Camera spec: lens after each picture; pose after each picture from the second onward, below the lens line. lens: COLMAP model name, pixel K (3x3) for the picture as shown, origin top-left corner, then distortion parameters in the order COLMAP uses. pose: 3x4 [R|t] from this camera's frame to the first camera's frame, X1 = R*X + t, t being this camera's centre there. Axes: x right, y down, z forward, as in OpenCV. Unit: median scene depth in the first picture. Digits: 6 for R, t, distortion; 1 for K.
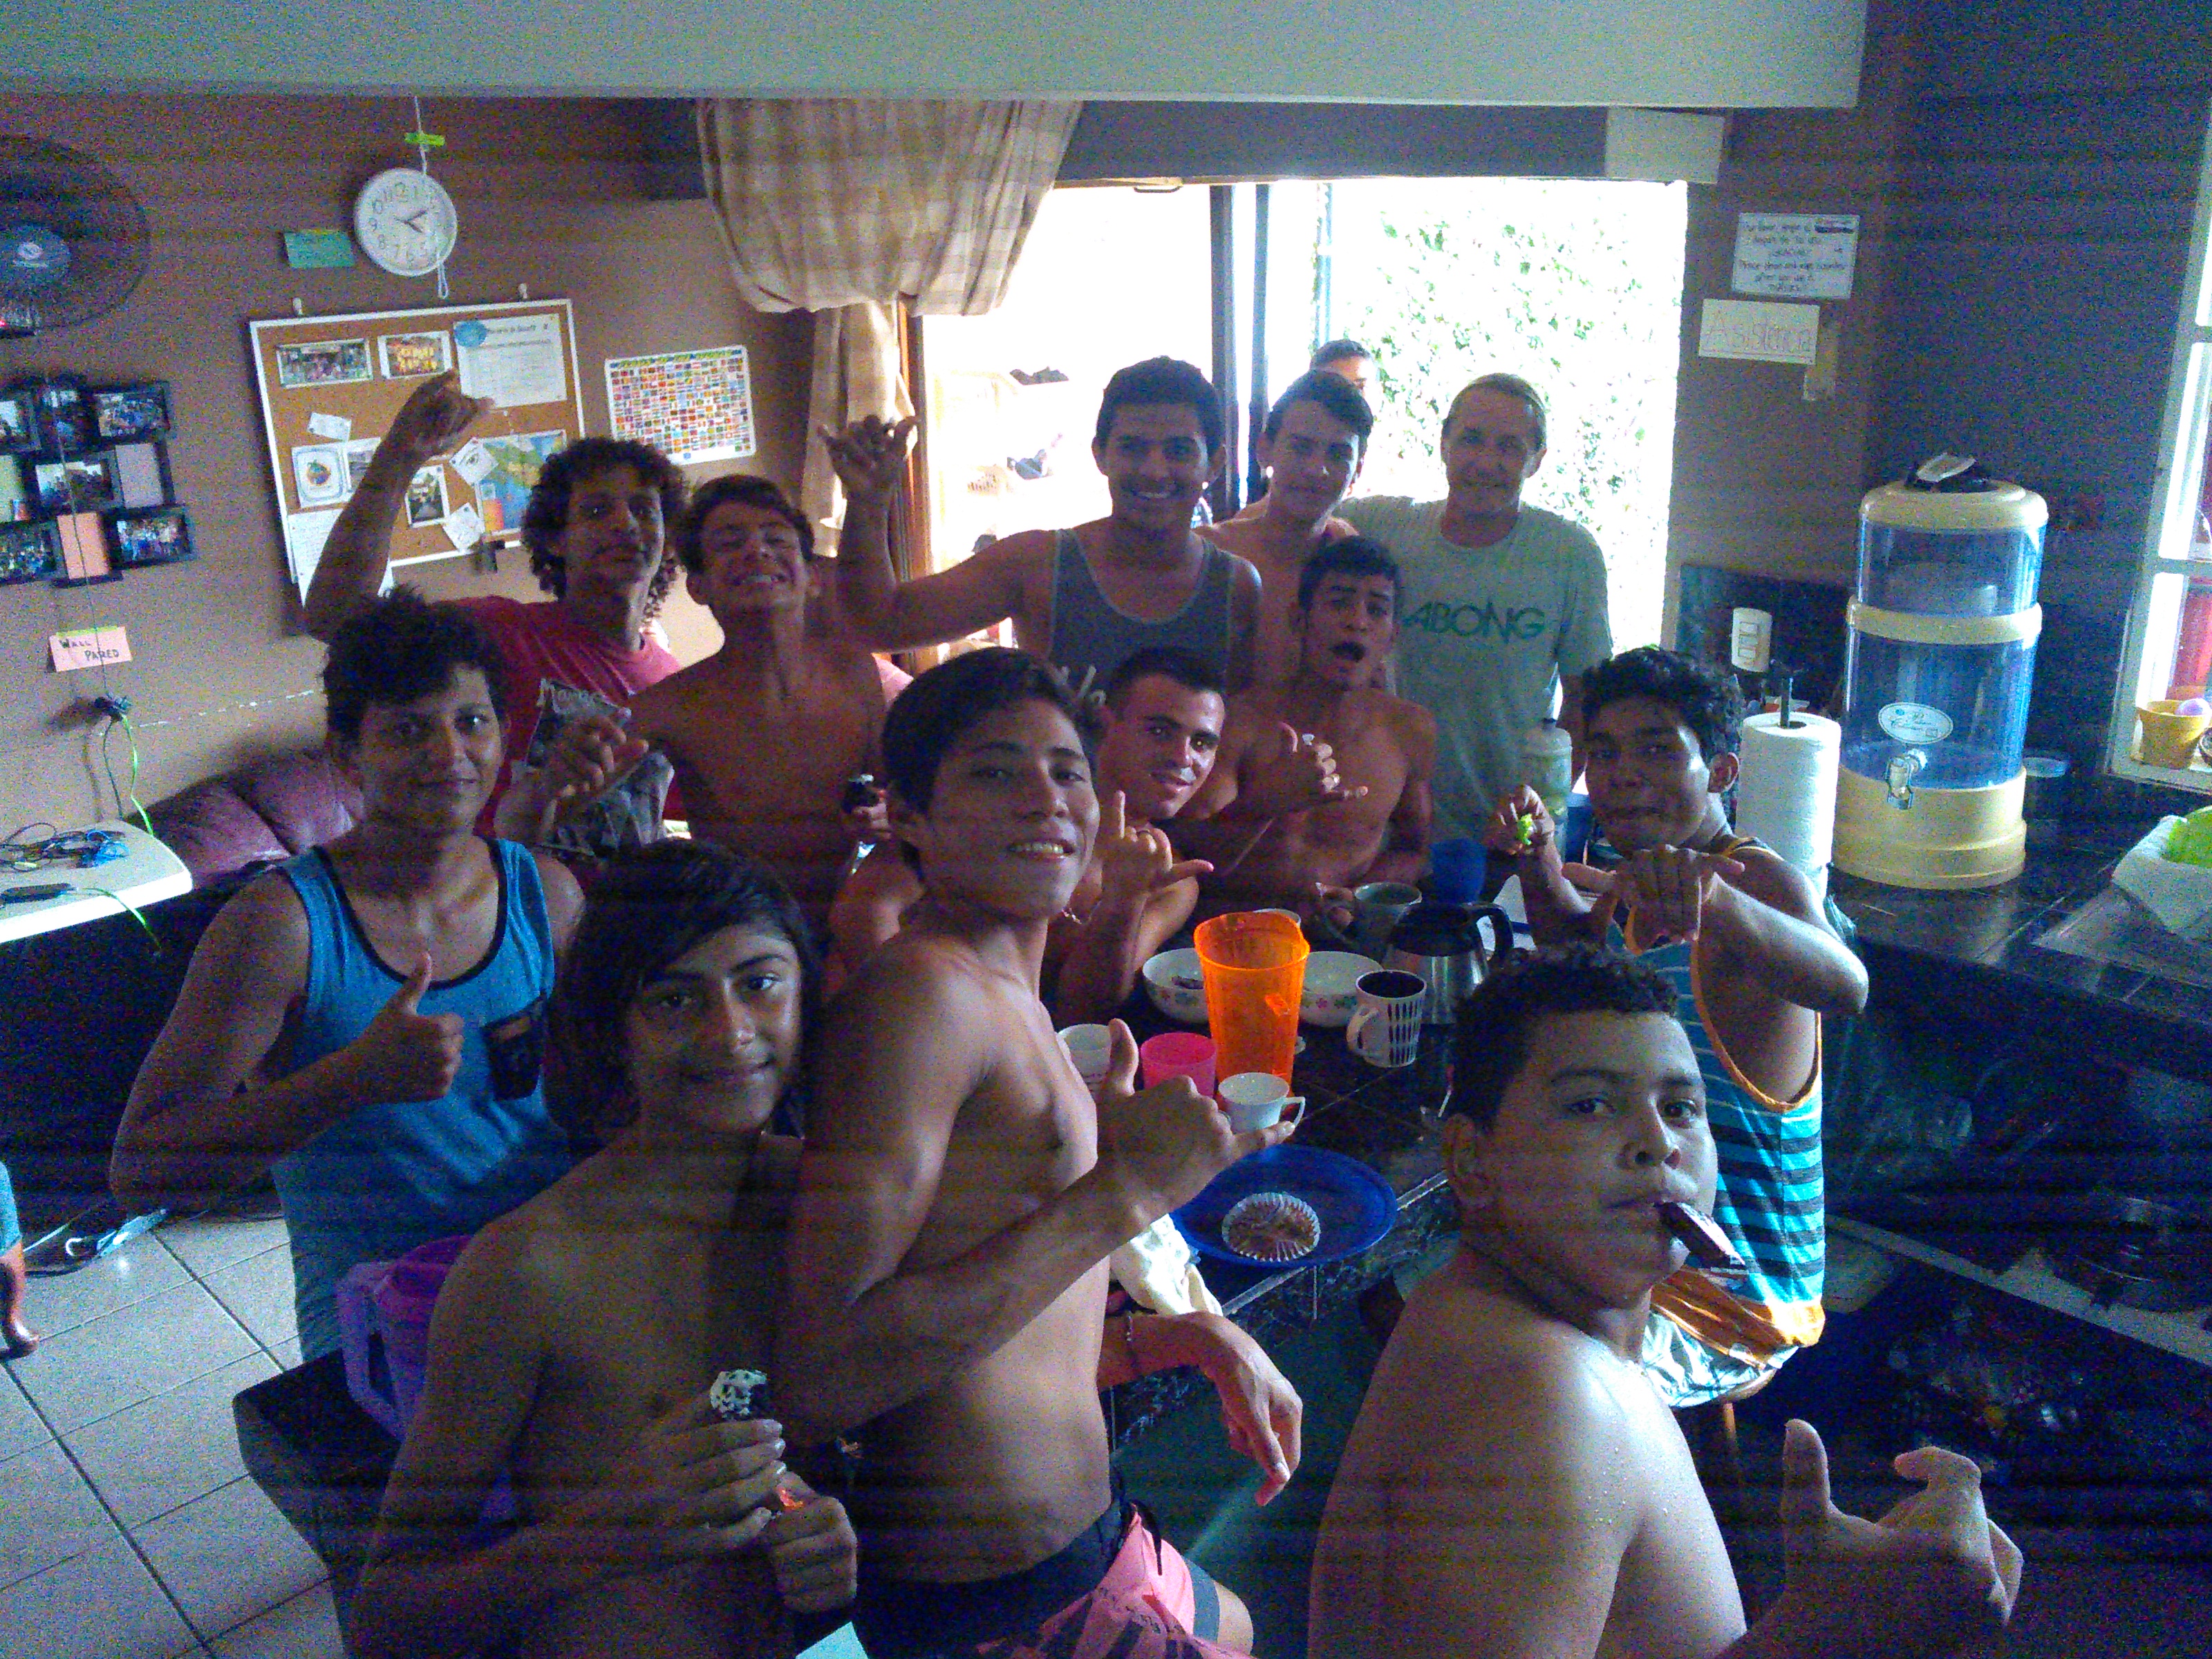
lens RADIAL K [[1878.8, 0, 1112.0], [0, 1878.8, 826.2], [0, 0, 1]] dist [-0.009975, 0.004660]
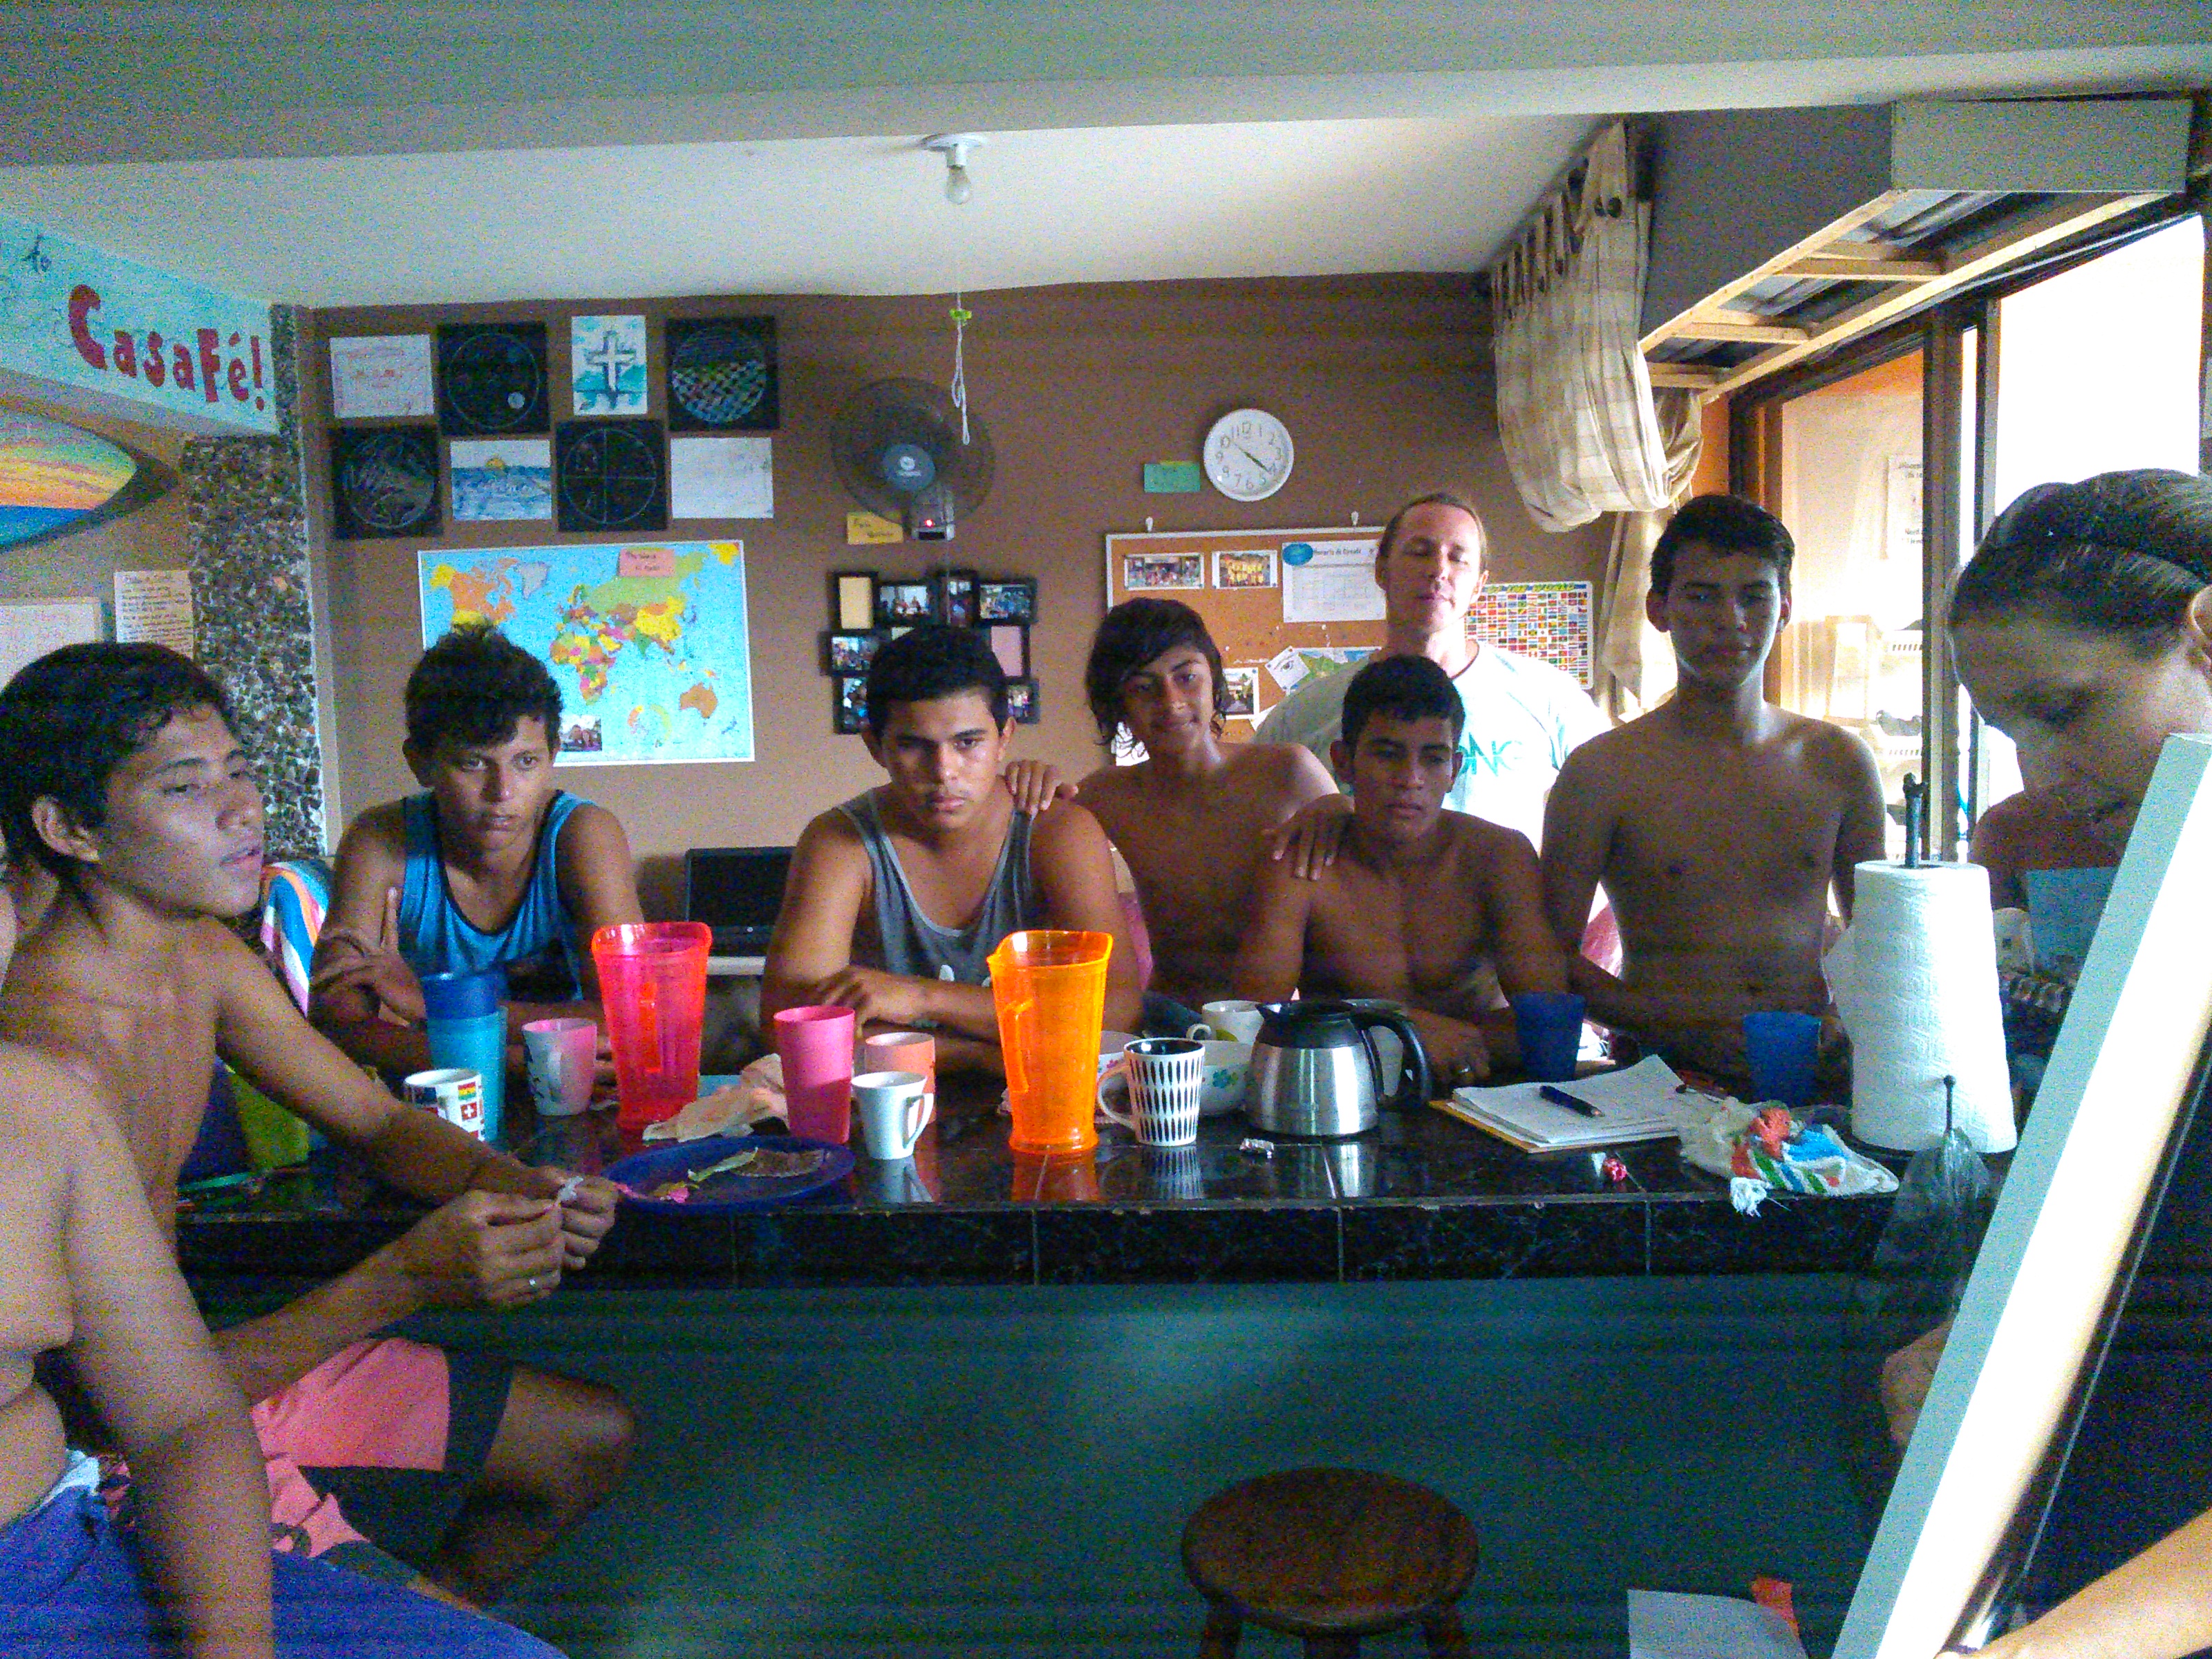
lens RADIAL K [[1878.8, 0, 1110.8], [0, 1878.8, 829.7], [0, 0, 1]] dist [-0.009975, 0.004660]
pose [[0.694180, 0.084231, -0.714856, 0.399353], [-0.231502, 0.966490, -0.110925, 0.045302], [0.681558, 0.242493, 0.690418, 0.202729]]
